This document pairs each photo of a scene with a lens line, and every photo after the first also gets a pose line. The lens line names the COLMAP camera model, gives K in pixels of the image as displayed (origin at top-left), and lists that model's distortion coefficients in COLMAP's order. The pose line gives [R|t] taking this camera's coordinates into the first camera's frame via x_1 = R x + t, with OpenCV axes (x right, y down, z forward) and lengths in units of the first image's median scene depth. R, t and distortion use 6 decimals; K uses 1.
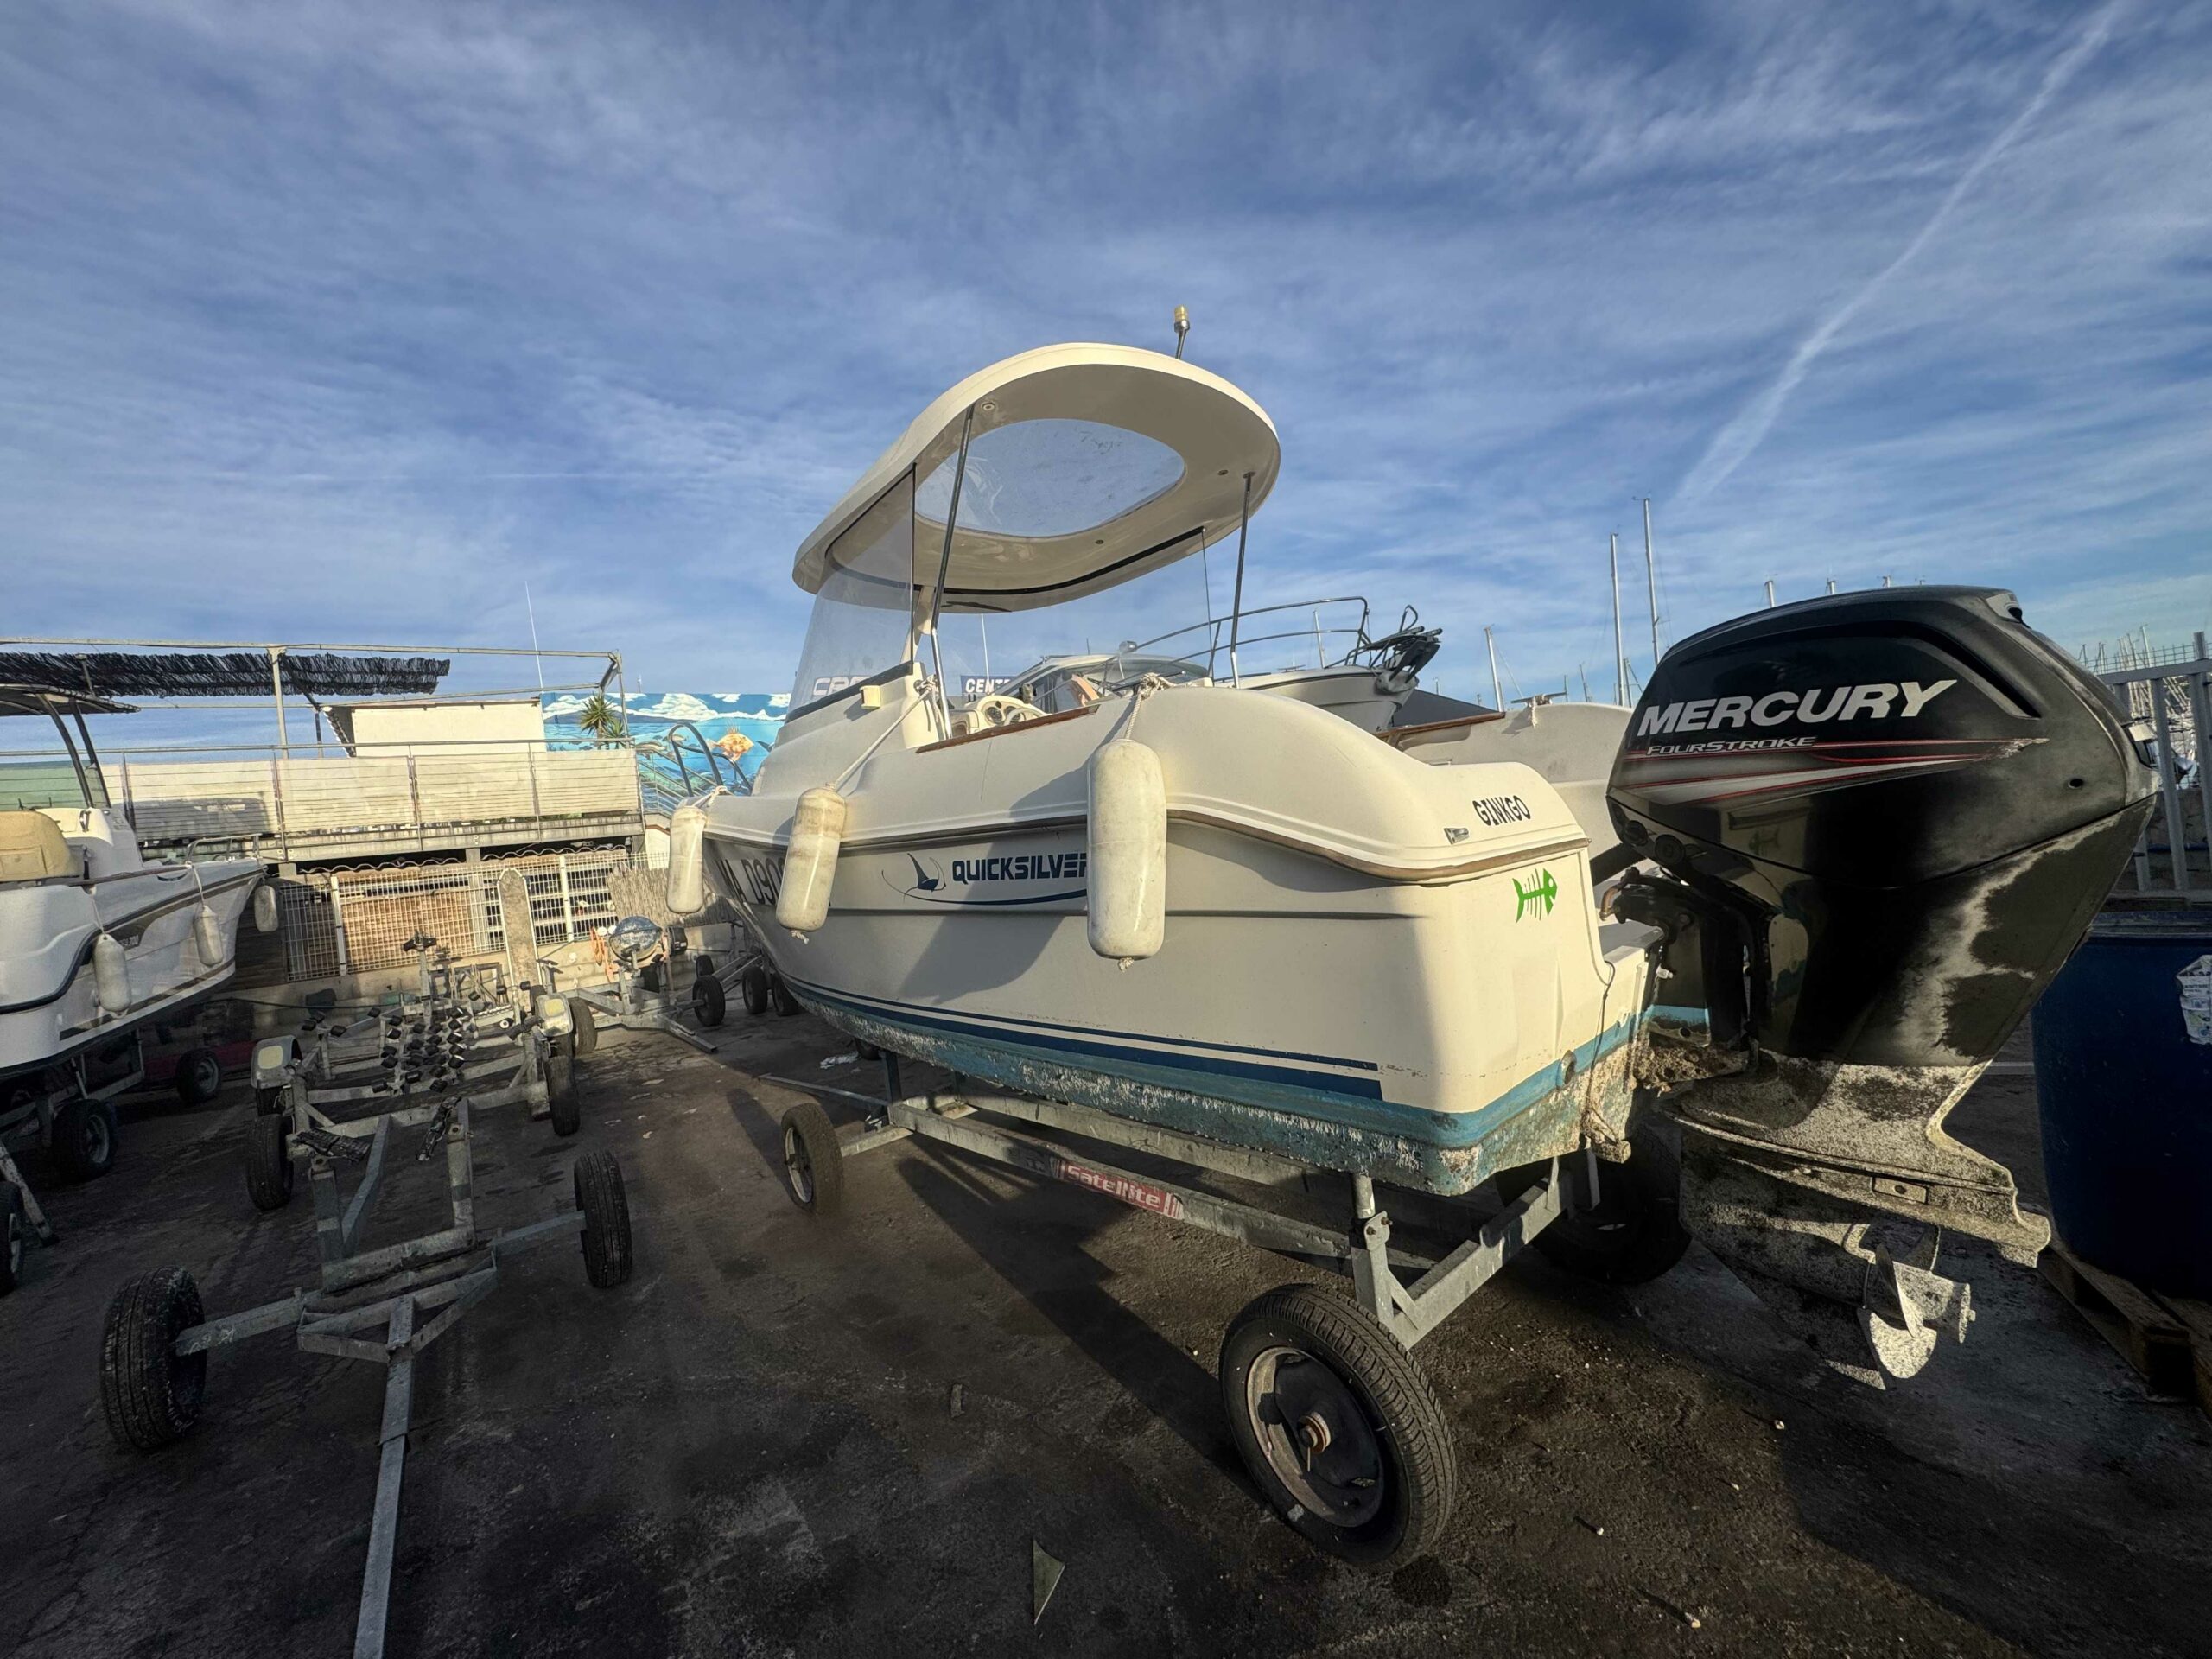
lens RADIAL K [[887.8, 0, 1116.3], [0, 887.8, 839.2], [0, 0, 1]] dist [-0.002154, -0.000527]
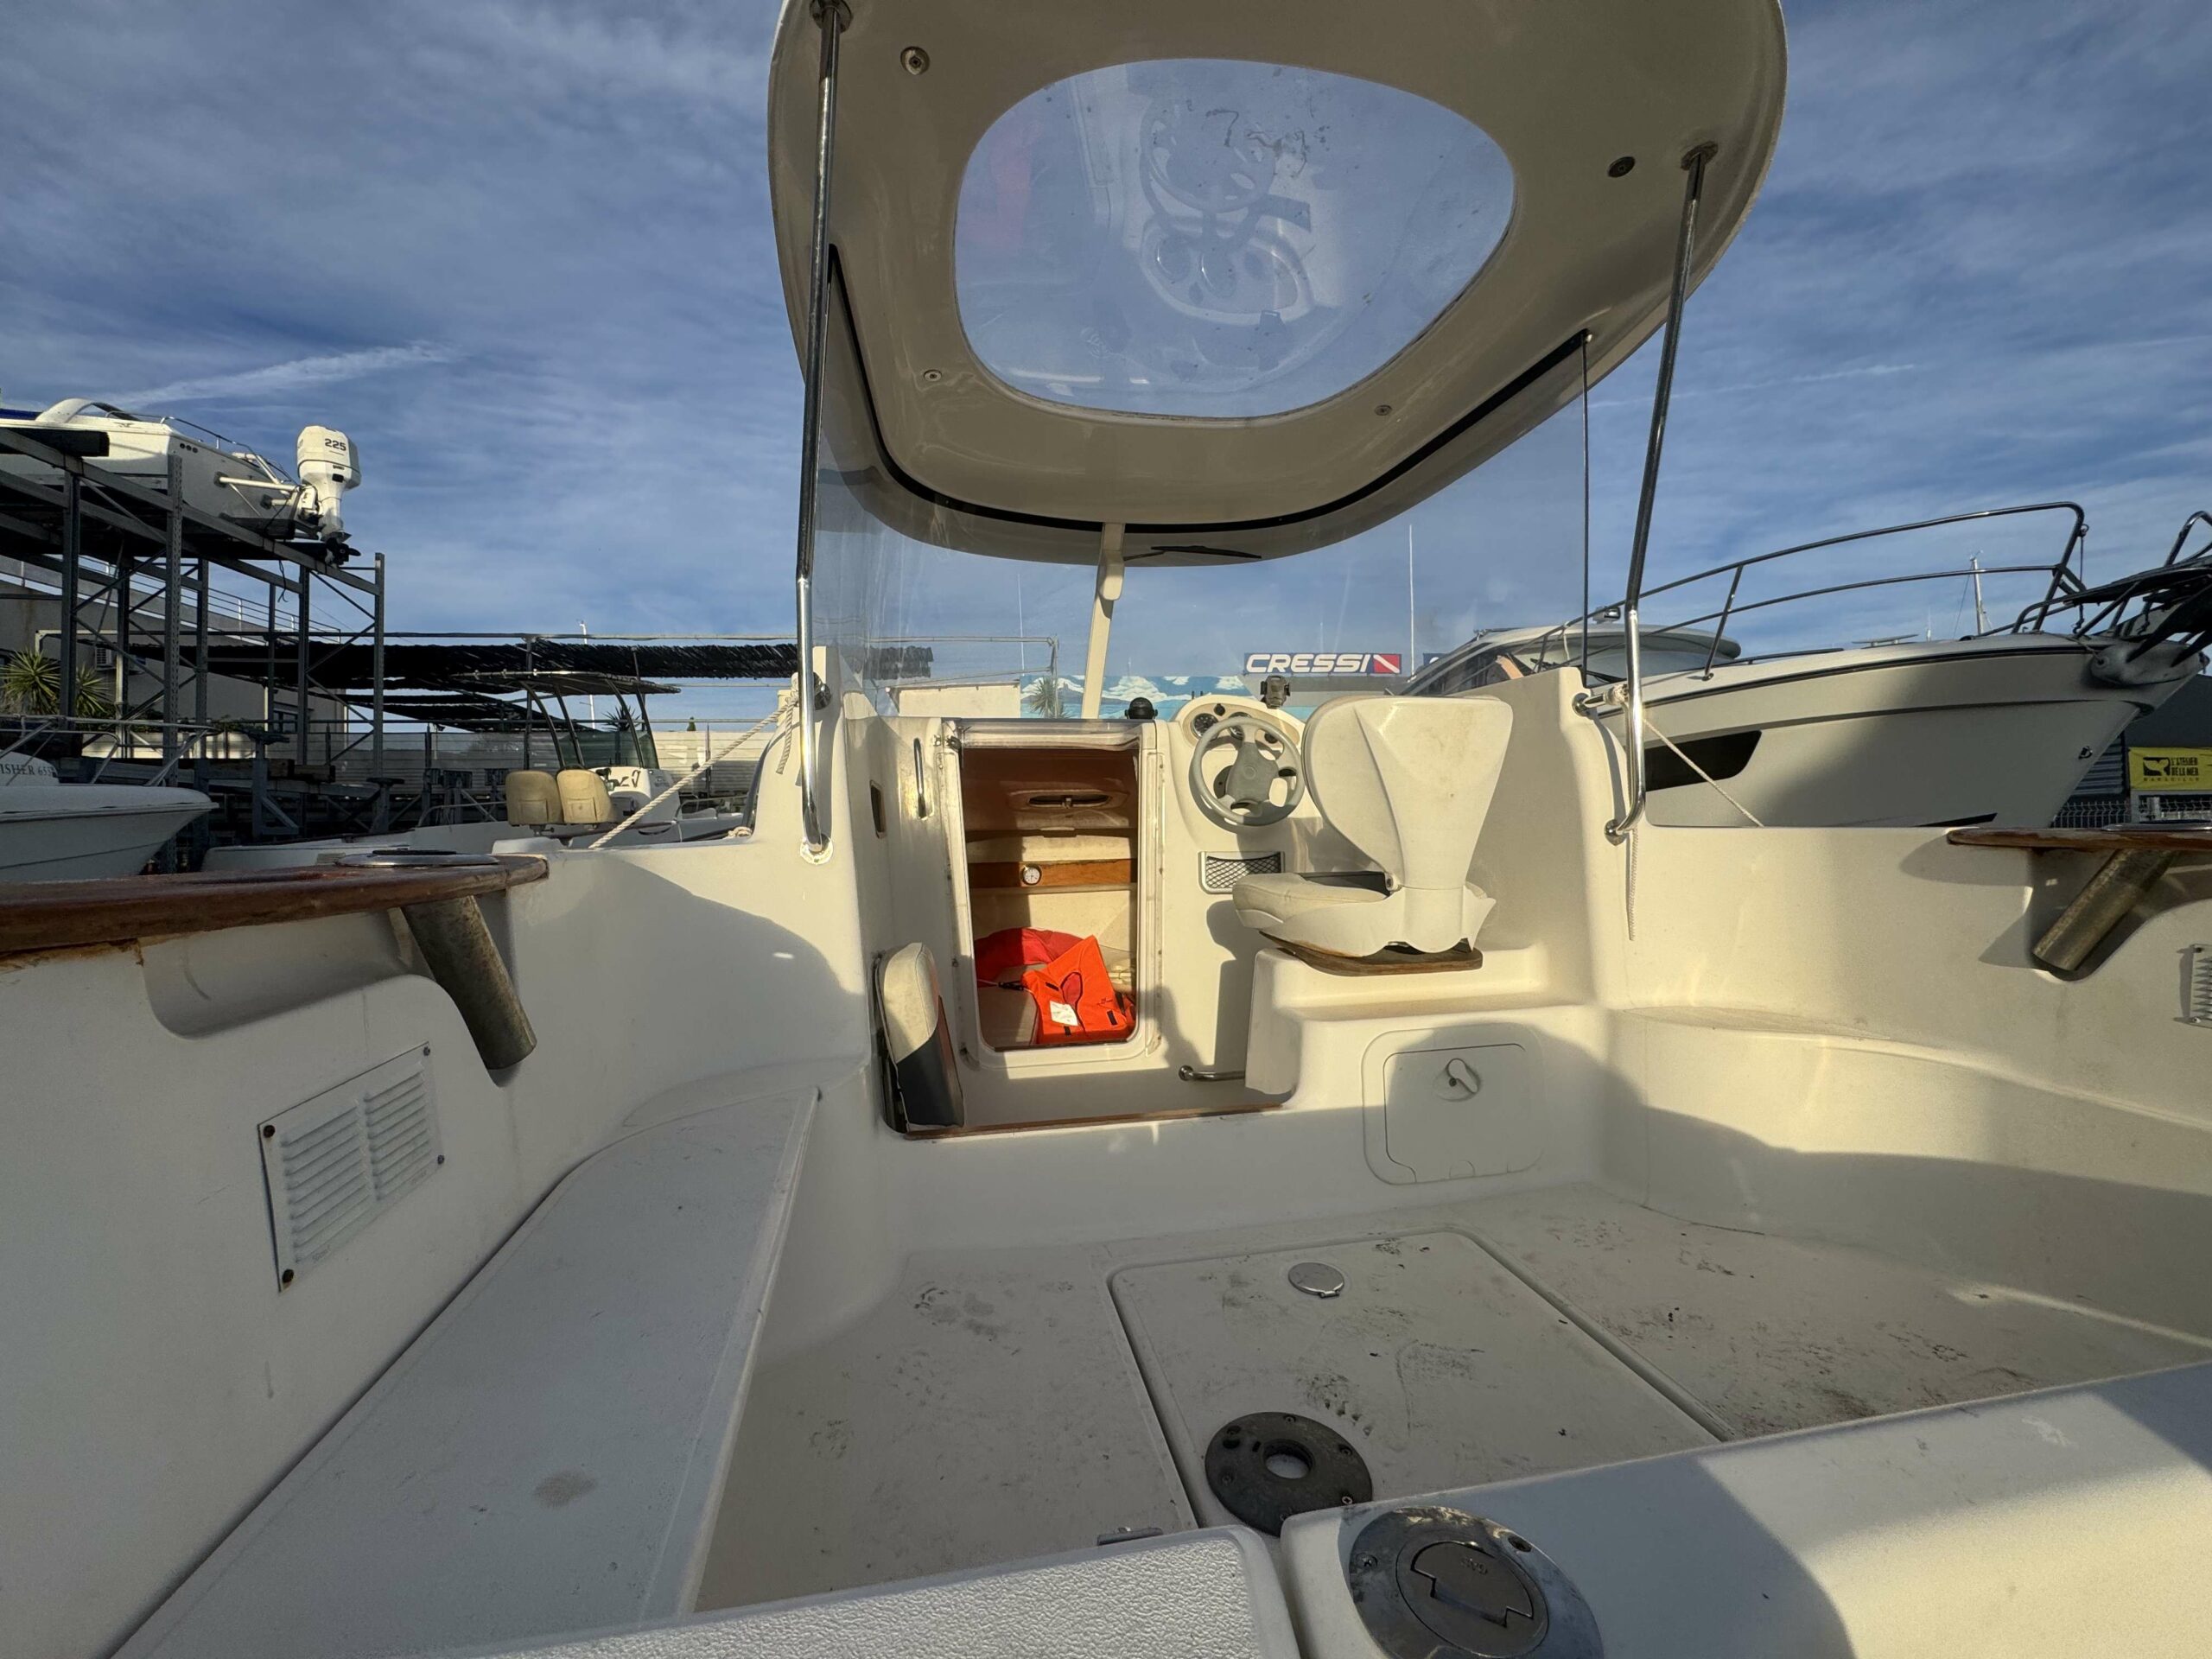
lens RADIAL K [[887.8, 0, 1099.1], [0, 887.8, 849.8], [0, 0, 1]] dist [-0.002154, -0.000527]
pose [[0.852351, 0.102126, -0.512902, 0.075632], [-0.084291, 0.994752, 0.057992, -0.050656], [0.516133, -0.006196, 0.856486, 0.256651]]
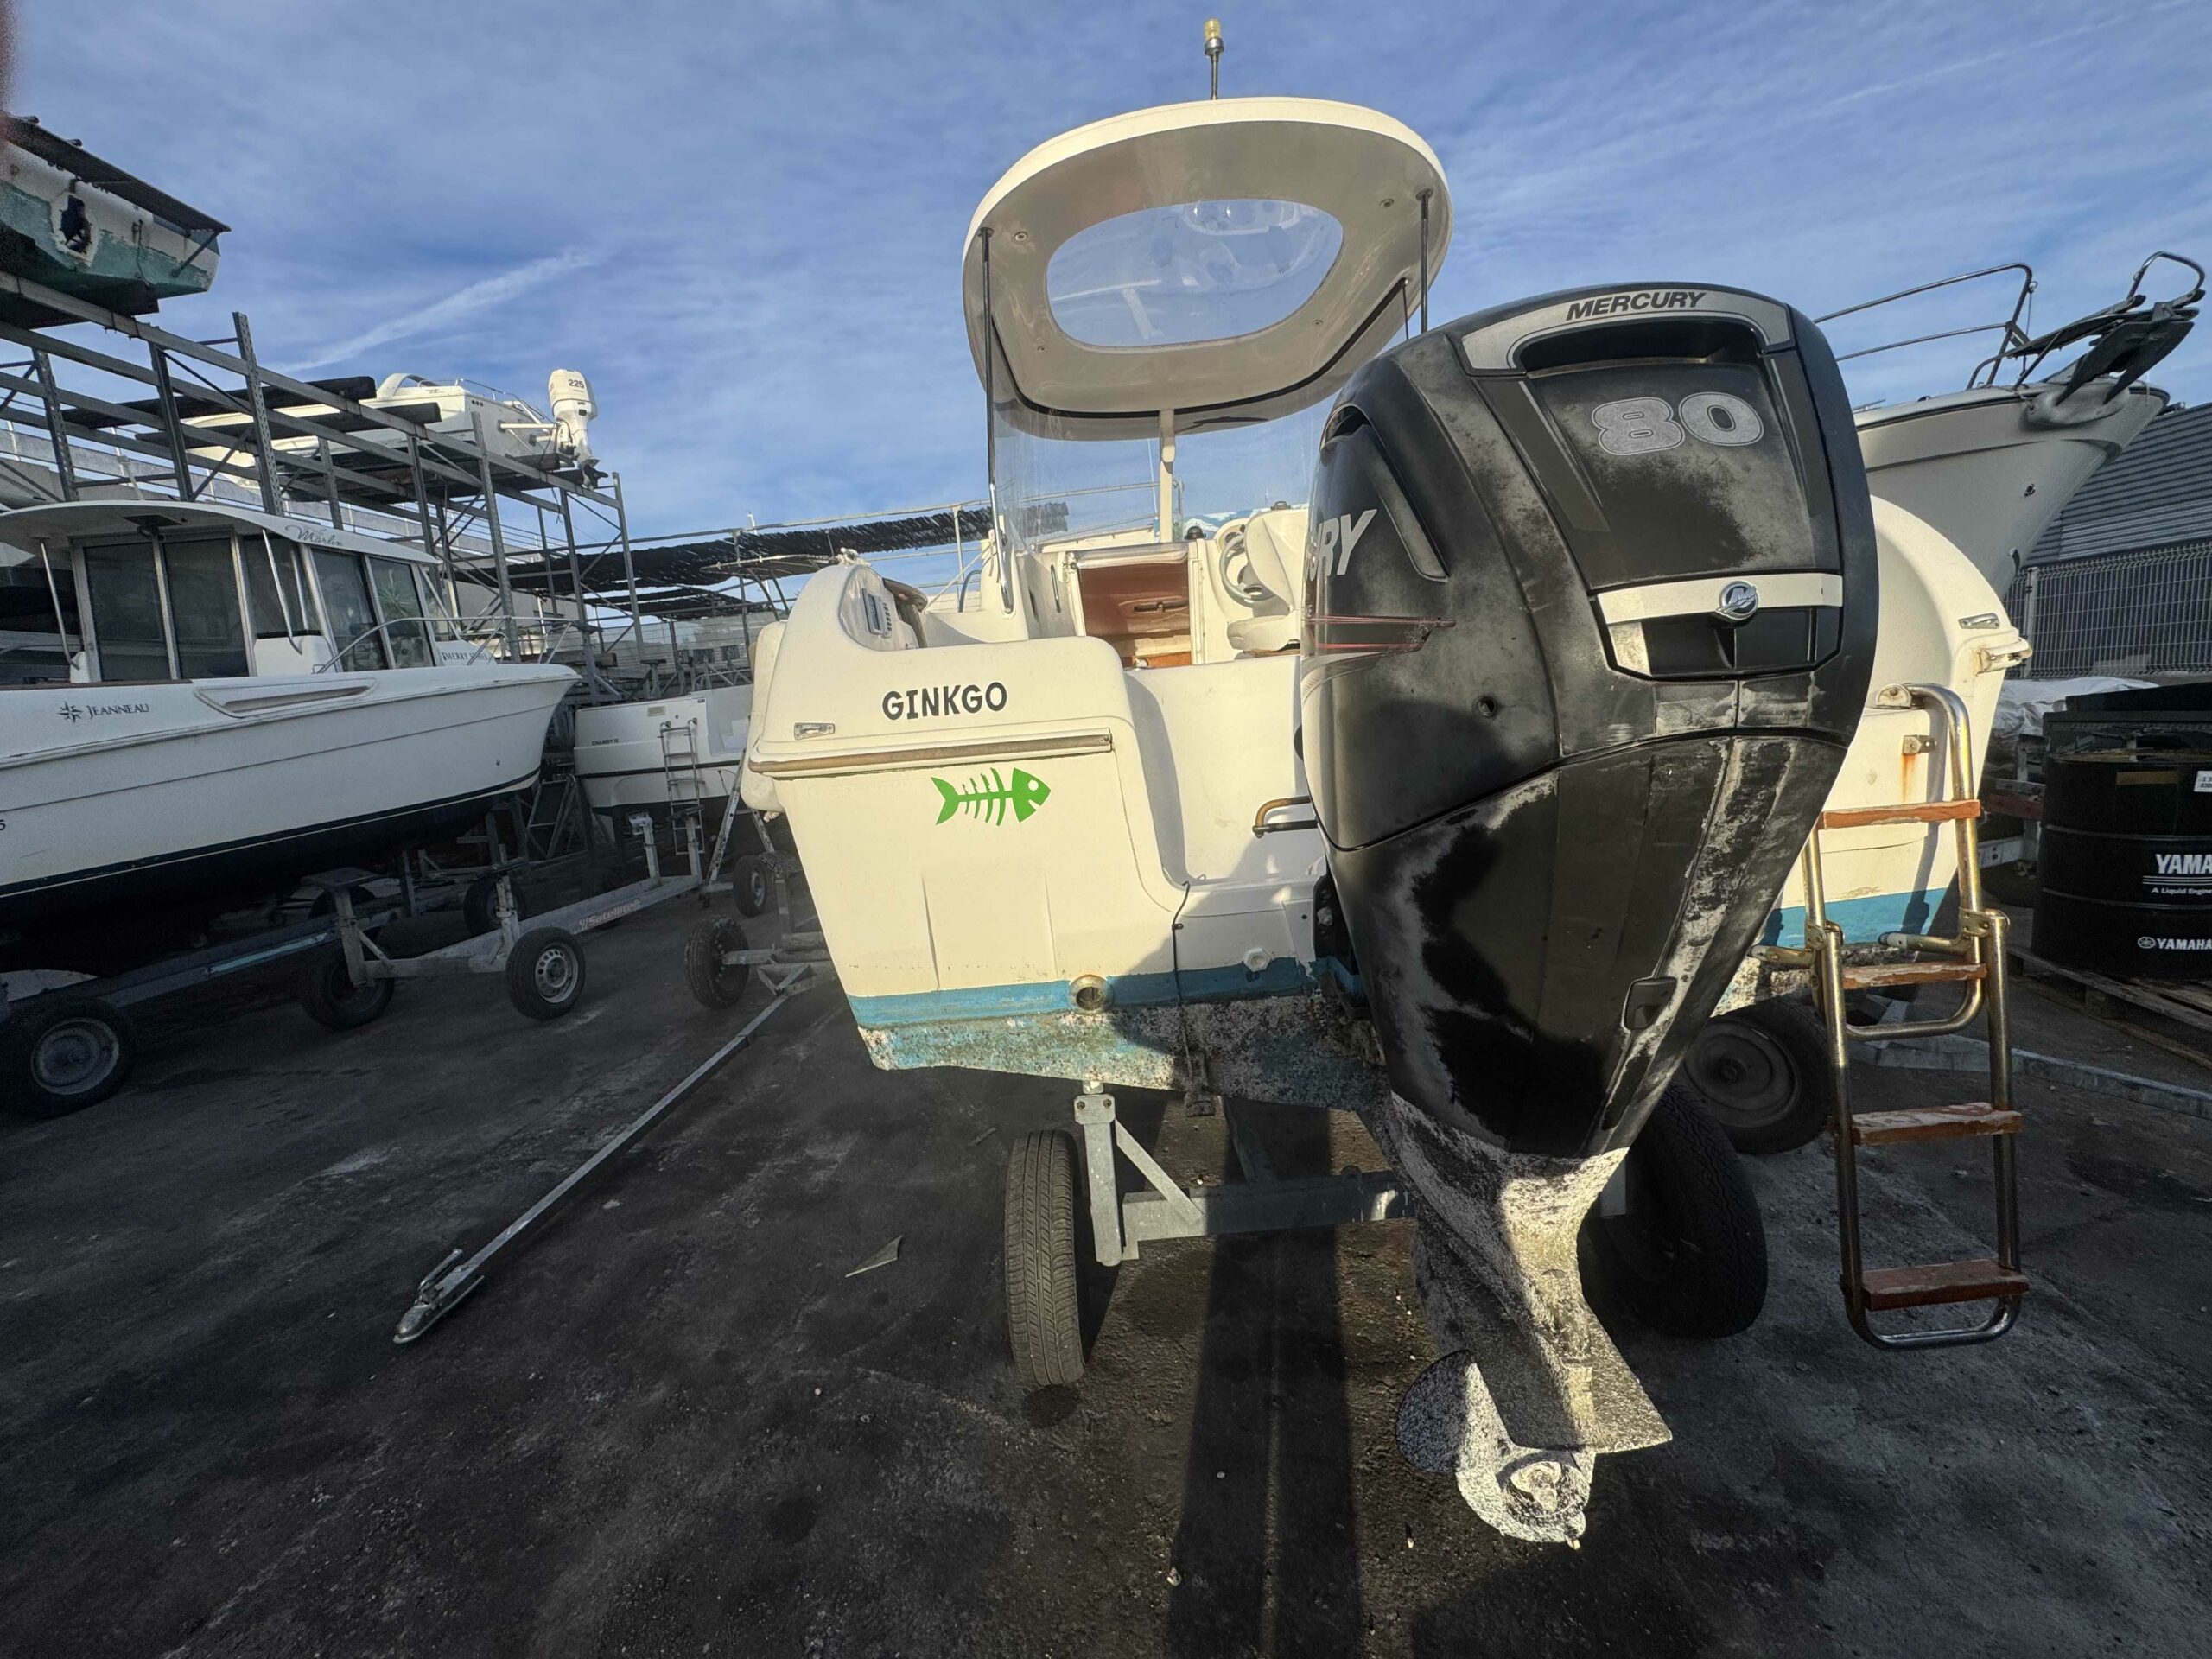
lens RADIAL K [[887.8, 0, 1095.6], [0, 887.8, 842.7], [0, 0, 1]] dist [-0.002154, -0.000527]
pose [[0.753384, 0.146710, -0.641006, 0.245737], [-0.003533, 0.975683, 0.219157, -0.019385], [0.657571, -0.162845, 0.735582, 0.086767]]
